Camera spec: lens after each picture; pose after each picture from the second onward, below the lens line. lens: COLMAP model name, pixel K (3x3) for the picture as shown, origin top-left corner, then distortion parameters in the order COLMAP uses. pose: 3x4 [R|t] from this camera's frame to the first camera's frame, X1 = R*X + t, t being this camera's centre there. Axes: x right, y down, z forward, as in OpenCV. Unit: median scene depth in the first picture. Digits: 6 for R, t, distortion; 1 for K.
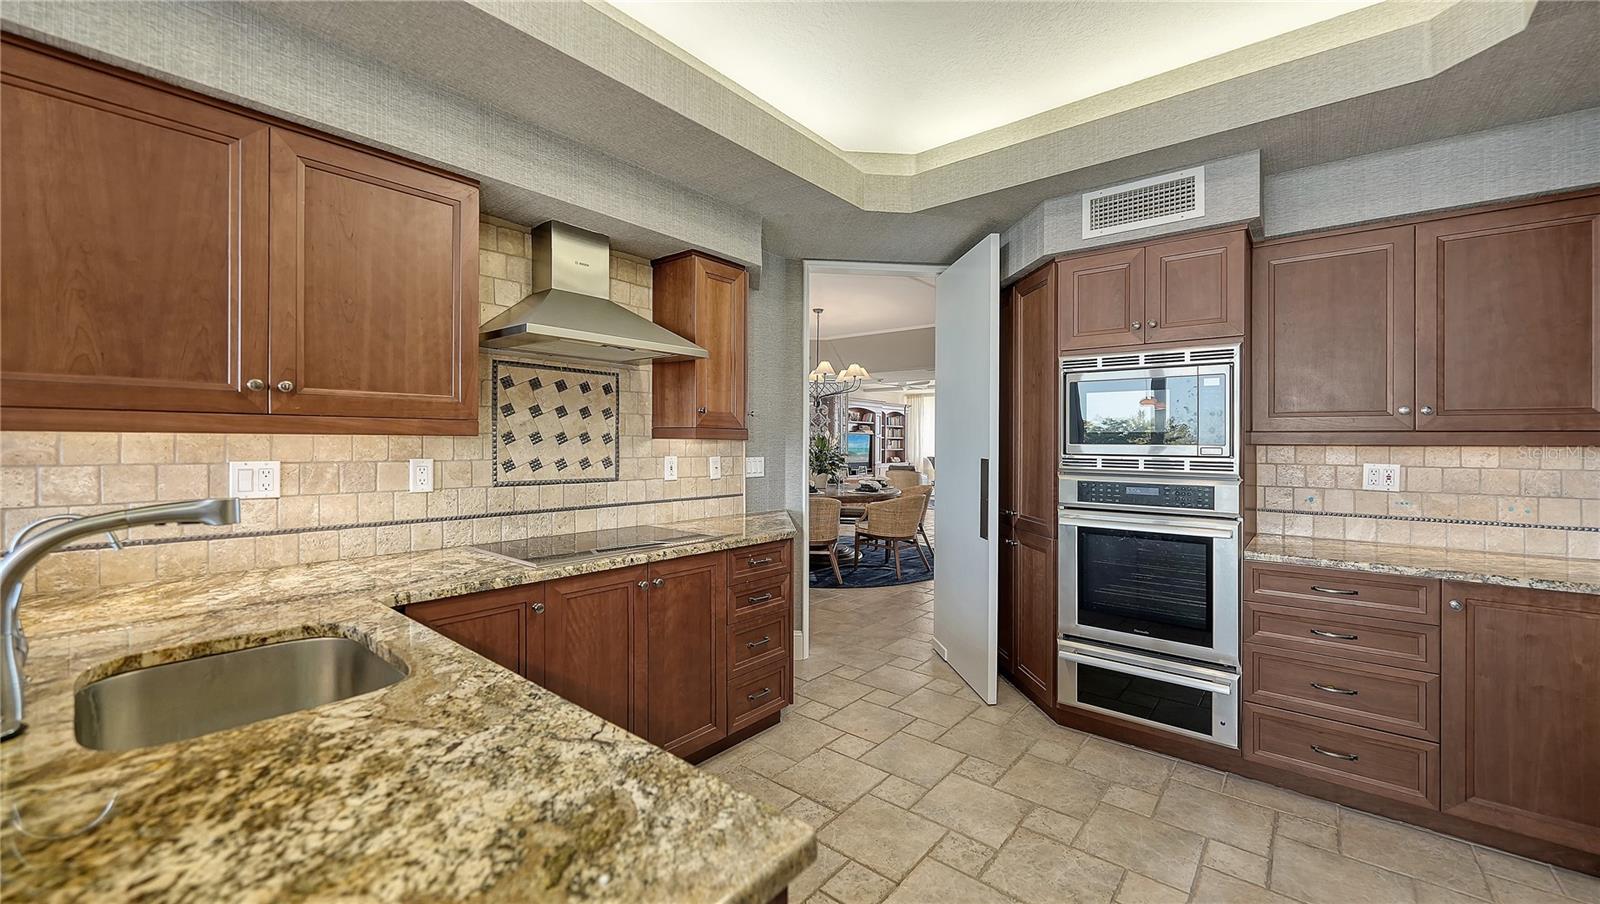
lens RADIAL K [[643.2, 0, 790.7], [0, 643.2, 423.0], [0, 0, 1]] dist [-0.005812, 0.000124]
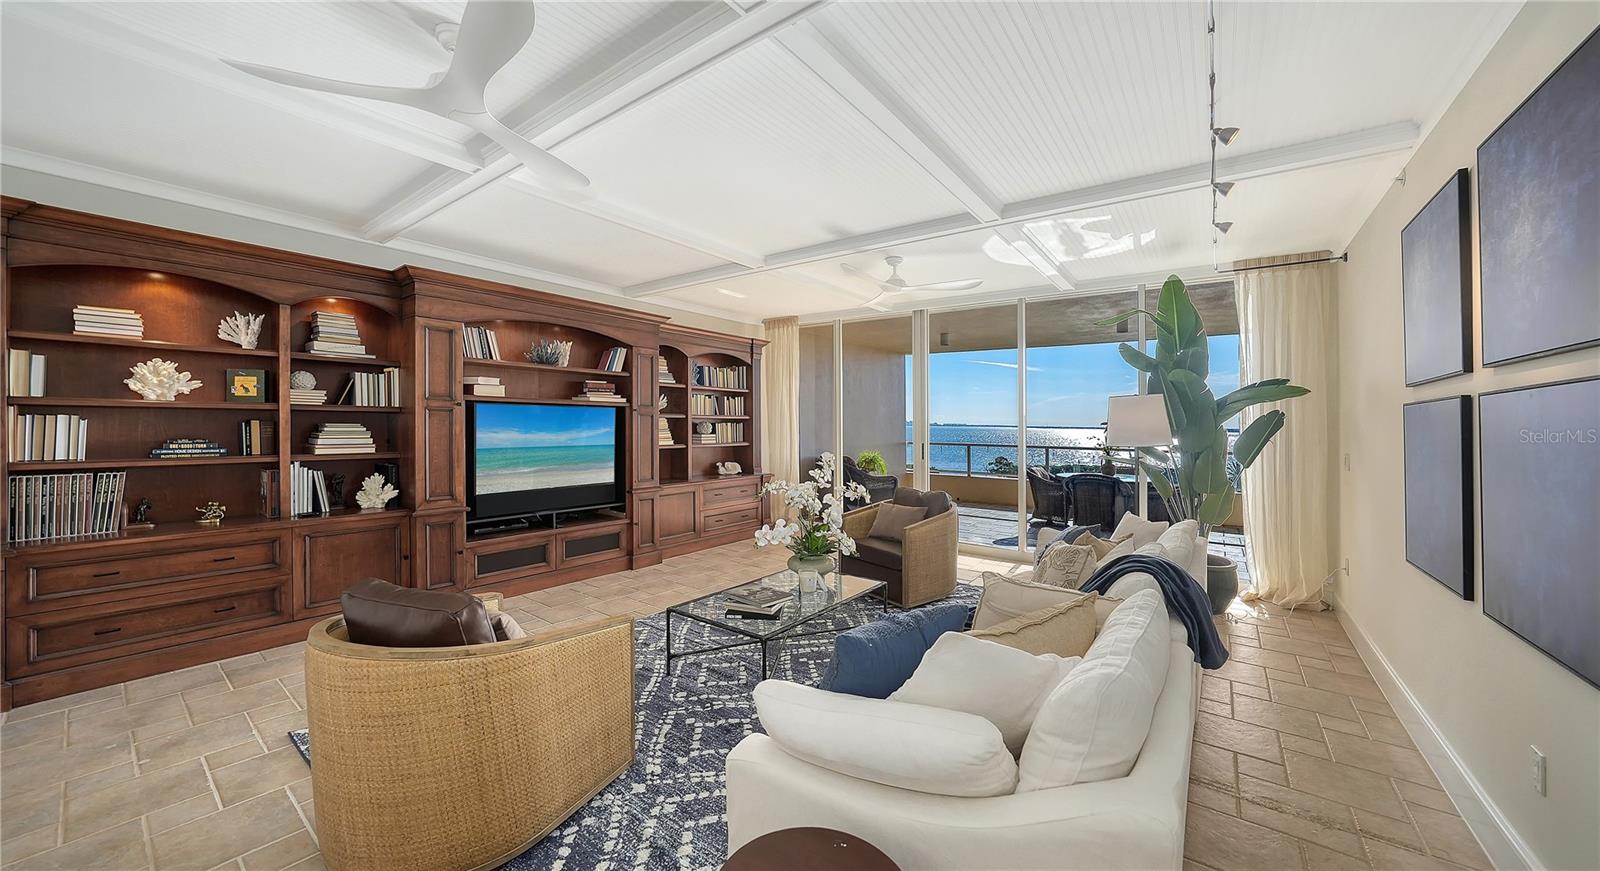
lens RADIAL K [[560.1, 0, 800.2], [0, 560.1, 422.6], [0, 0, 1]] dist [-0.022030, -0.000165]
pose [[0.998145, -0.000160, 0.060882, 0.193869], [-0.001594, 0.999585, 0.028764, 0.016553], [-0.060861, -0.028808, 0.997730, 0.651304]]
